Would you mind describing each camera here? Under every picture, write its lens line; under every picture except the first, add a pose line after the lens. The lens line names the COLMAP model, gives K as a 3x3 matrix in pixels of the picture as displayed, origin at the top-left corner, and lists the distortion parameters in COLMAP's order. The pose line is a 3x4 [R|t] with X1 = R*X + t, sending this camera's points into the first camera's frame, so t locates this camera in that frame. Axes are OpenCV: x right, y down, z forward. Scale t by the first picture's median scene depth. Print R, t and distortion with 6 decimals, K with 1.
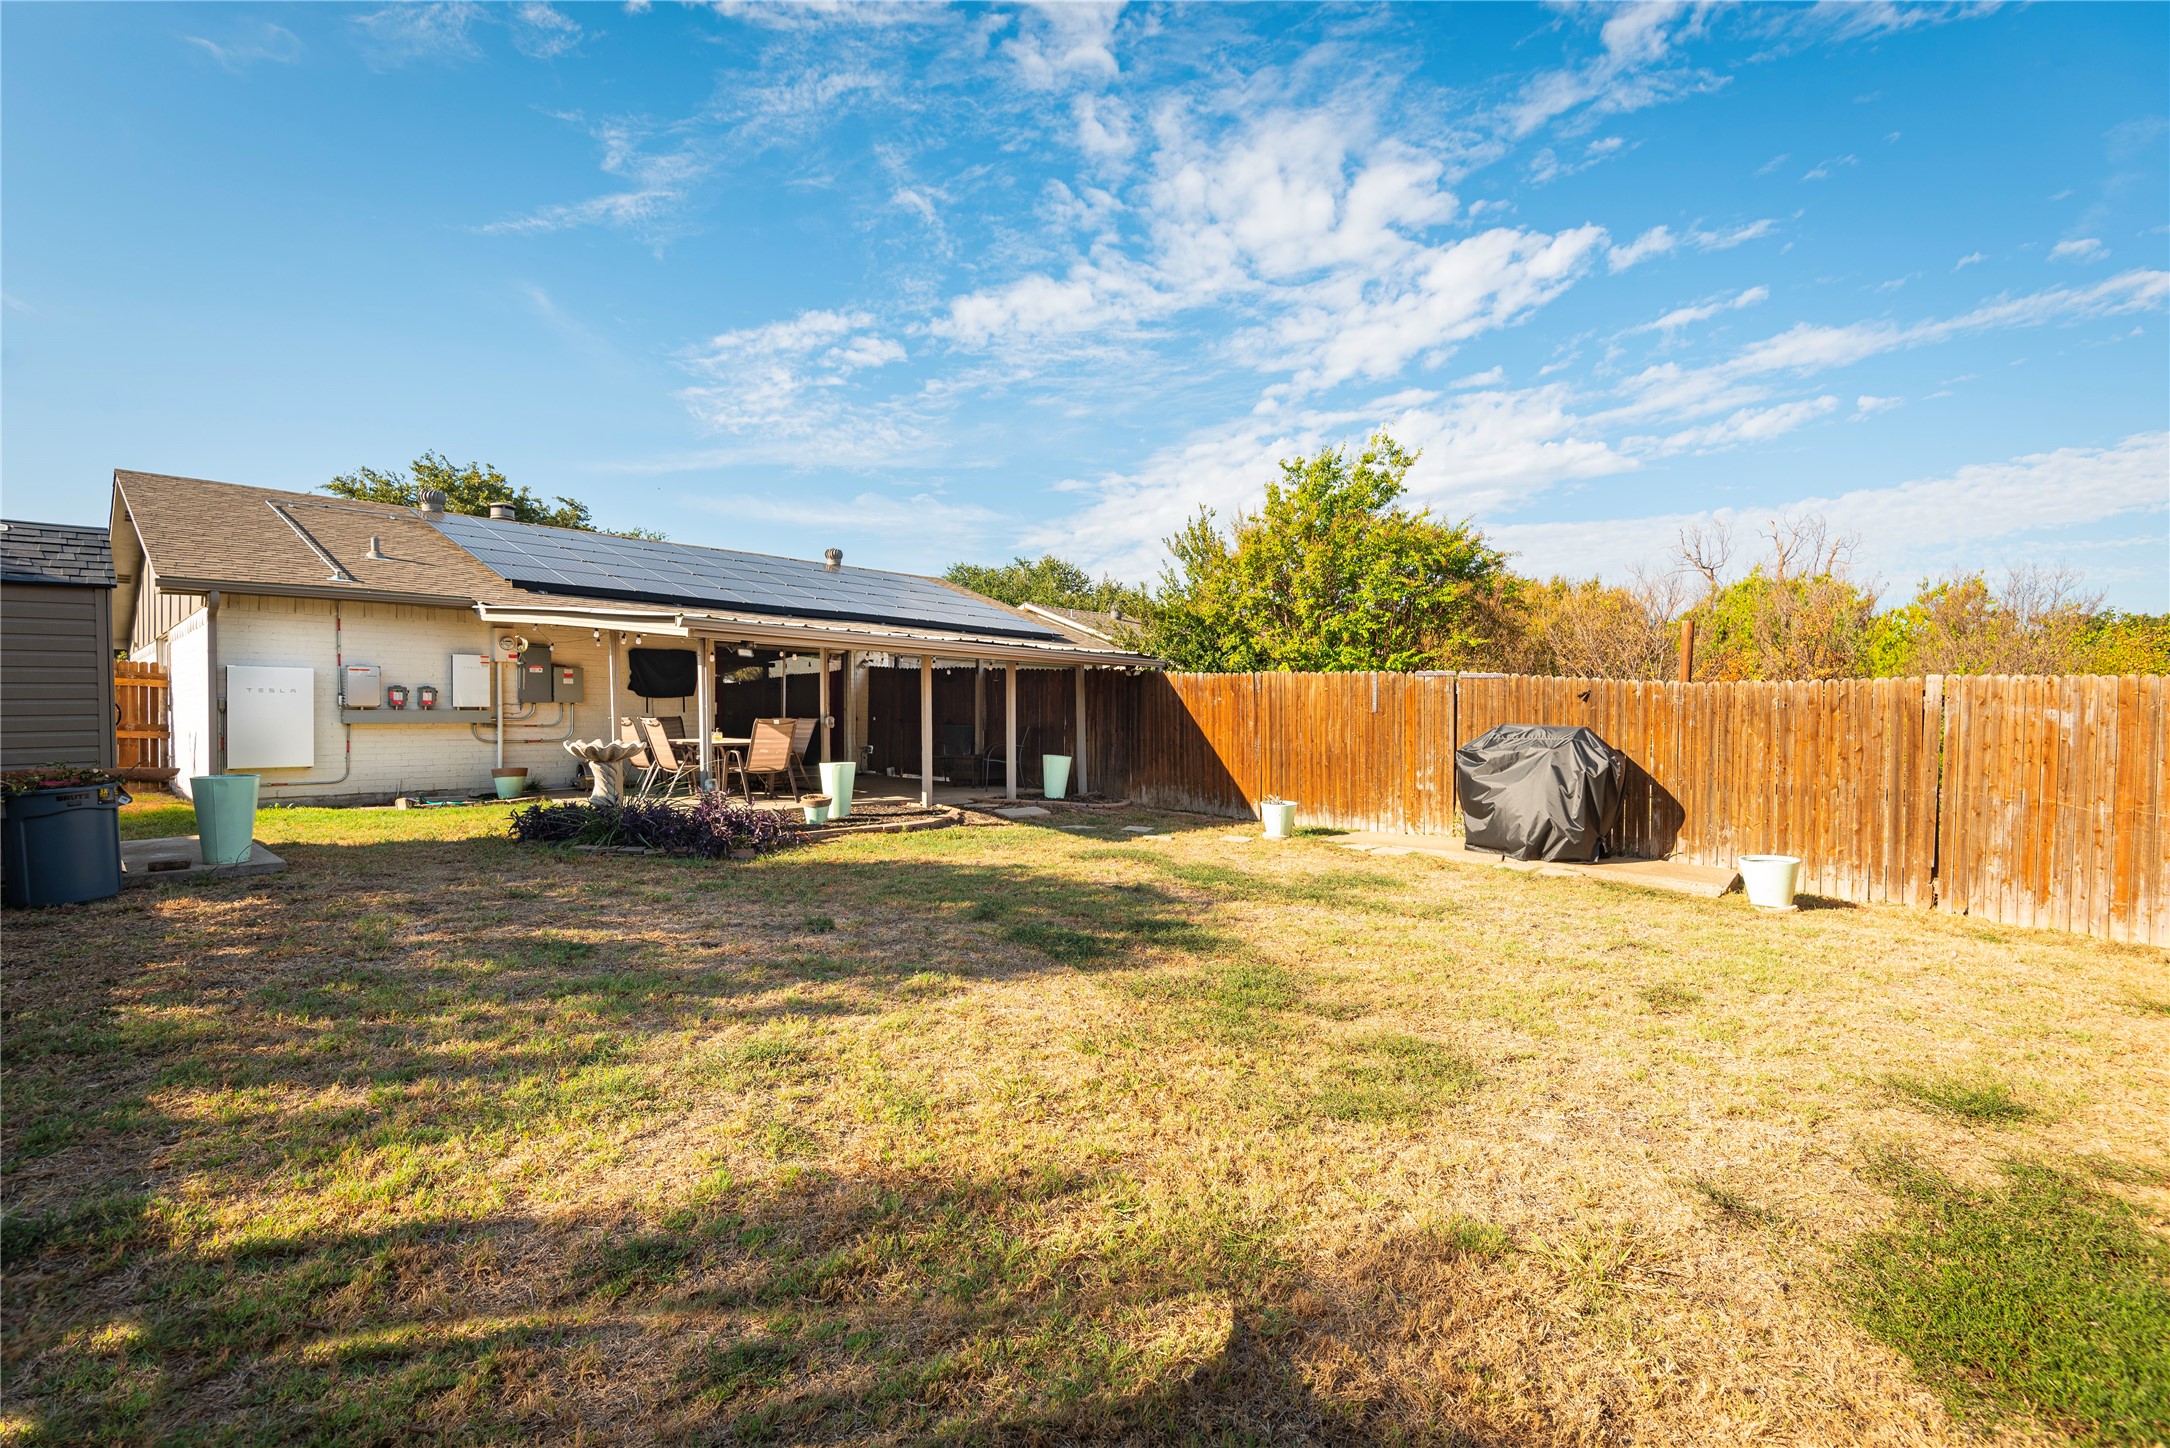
lens RADIAL K [[975.8, 0, 1079.8], [0, 975.8, 720.9], [0, 0, 1]] dist [0.025276, -0.011385]
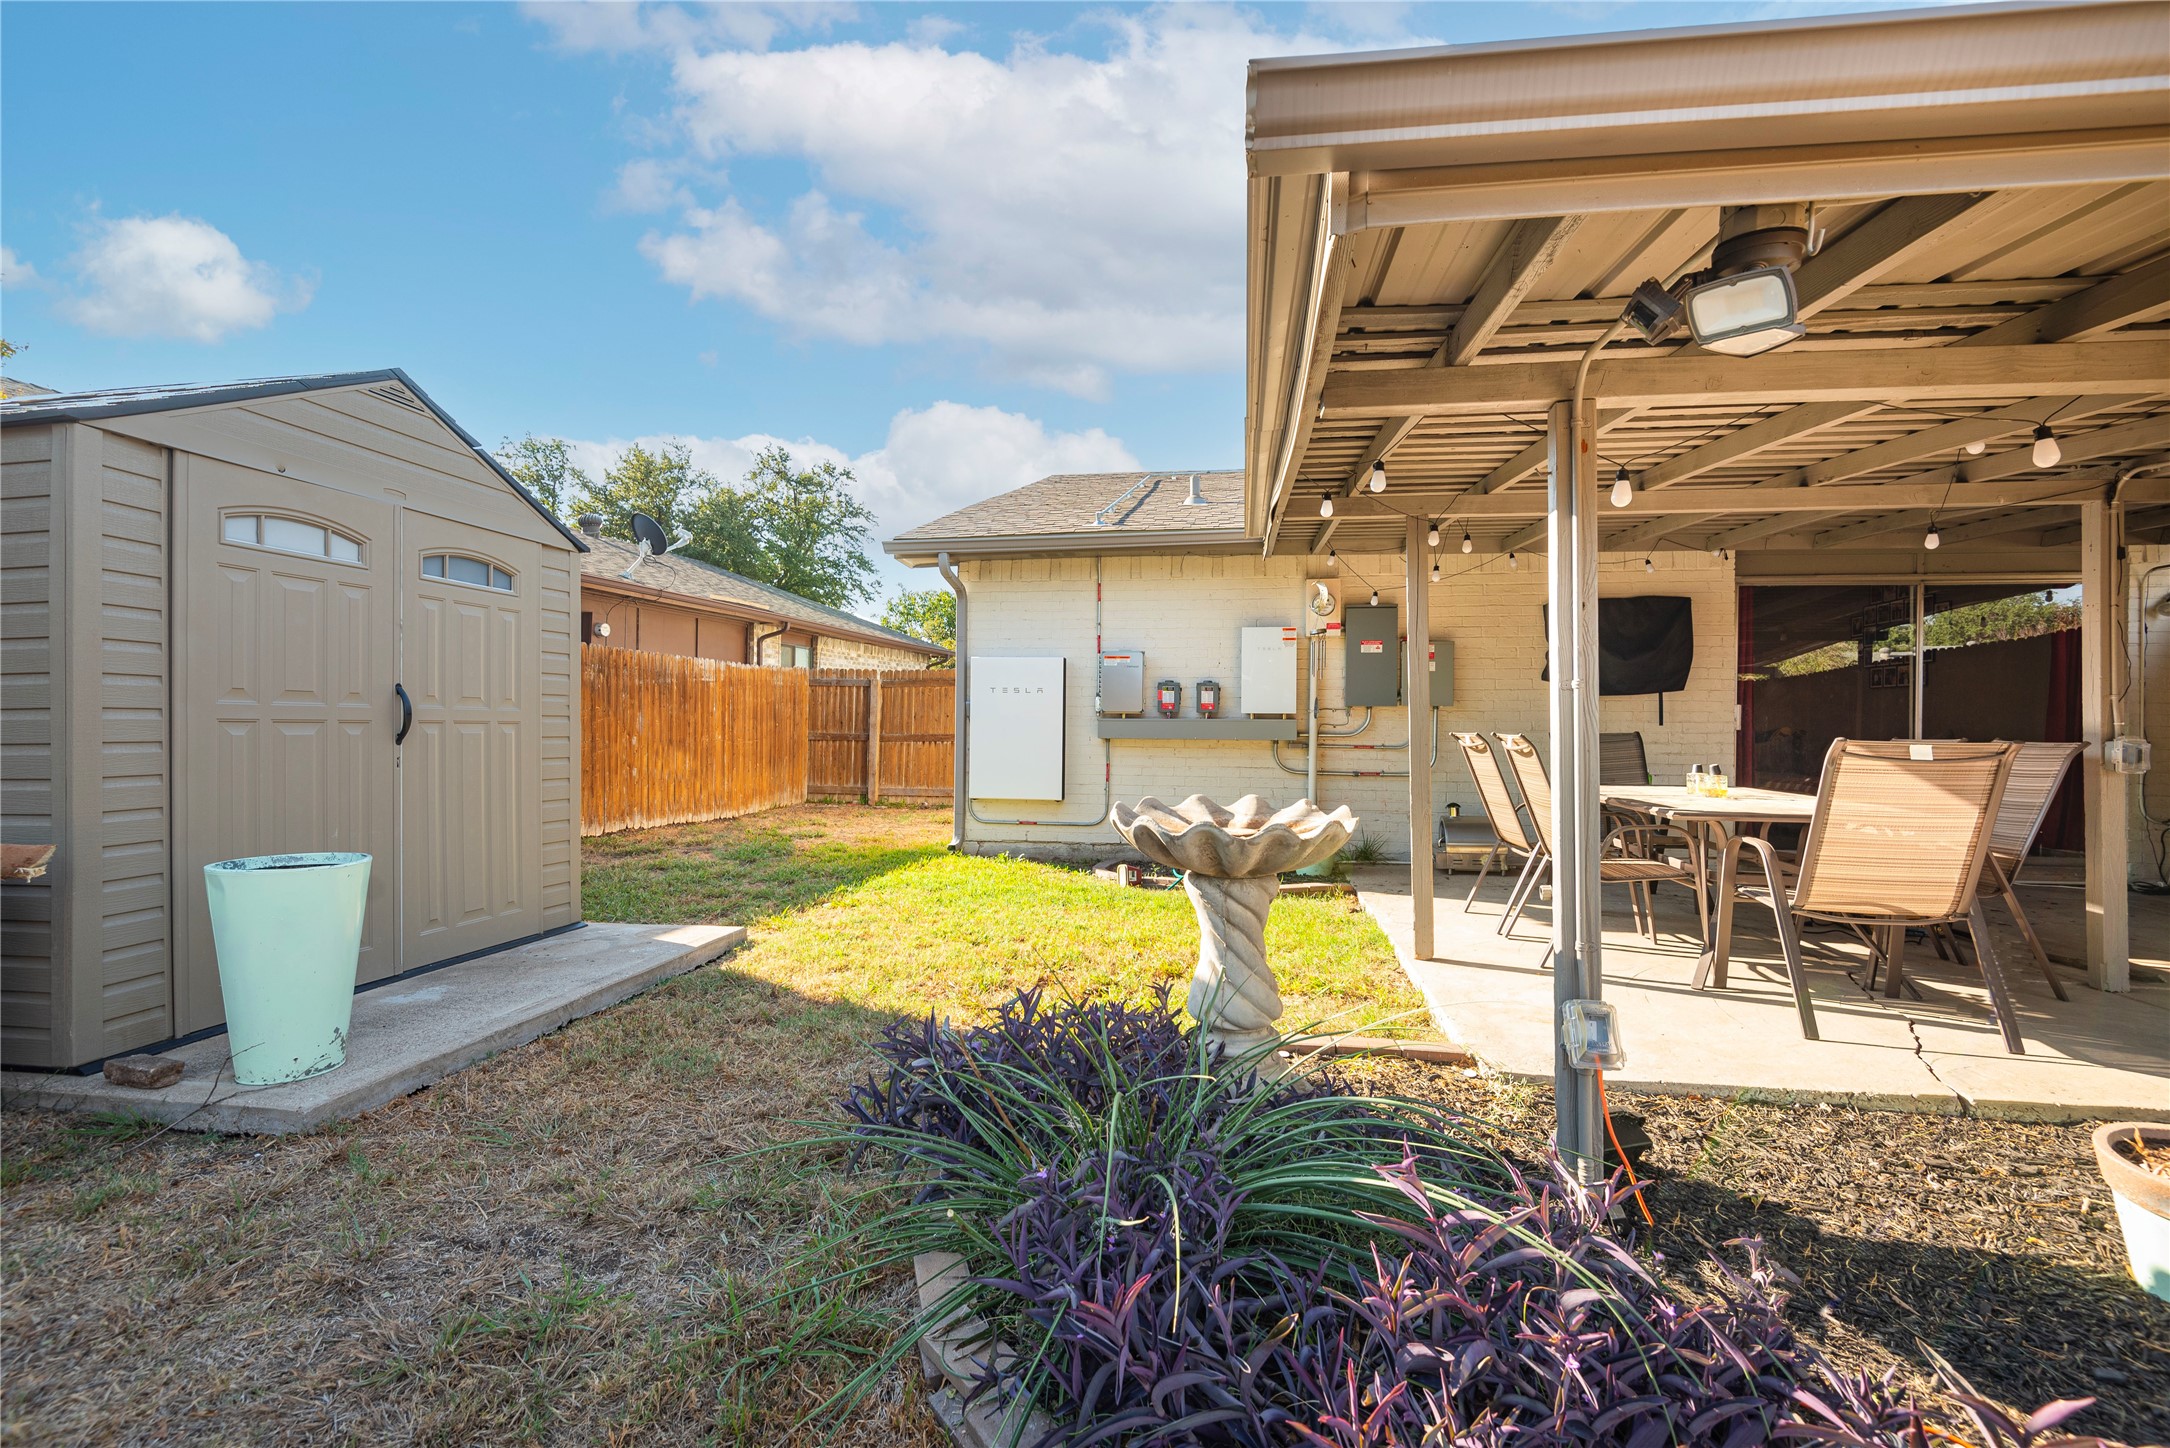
lens RADIAL K [[975.8, 0, 1083.7], [0, 975.8, 724.6], [0, 0, 1]] dist [0.025276, -0.011385]
pose [[0.557894, 0.001412, -0.829911, -0.198023], [-0.013879, 0.999875, -0.007629, -0.001477], [0.829796, 0.015775, 0.557844, 0.608483]]
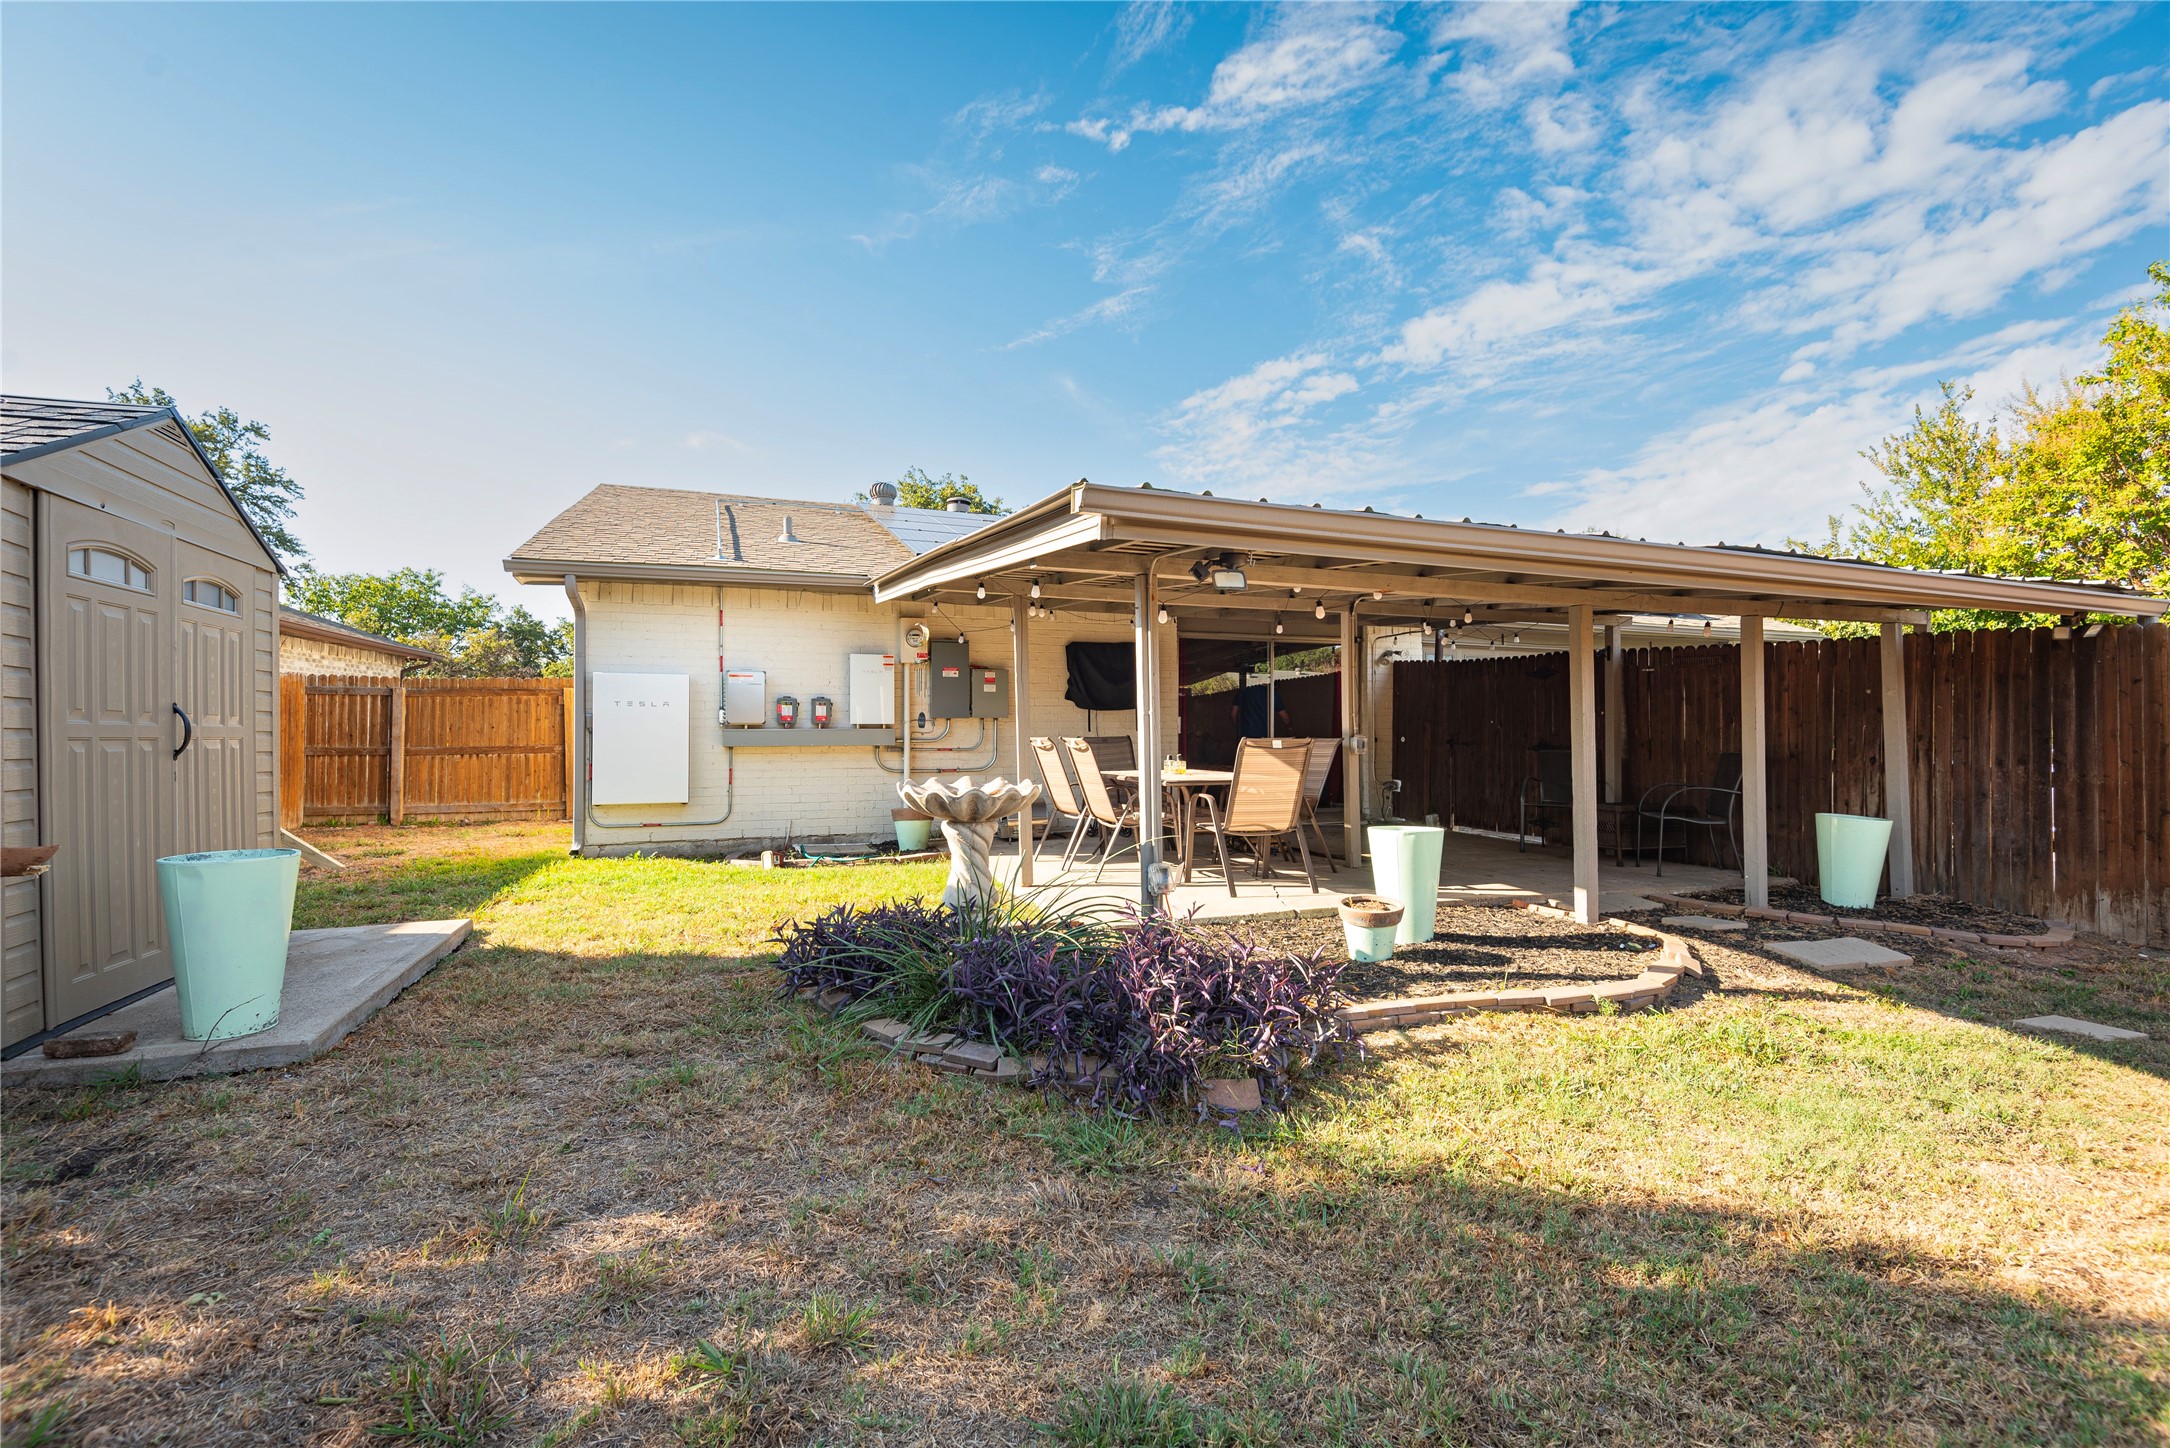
lens RADIAL K [[975.8, 0, 1084.7], [0, 975.8, 724.8], [0, 0, 1]] dist [0.025276, -0.011385]
pose [[0.894431, -0.009313, -0.447109, -0.152887], [0.001175, 0.999829, -0.018475, 0.000146], [0.447205, 0.015999, 0.894289, 0.435780]]
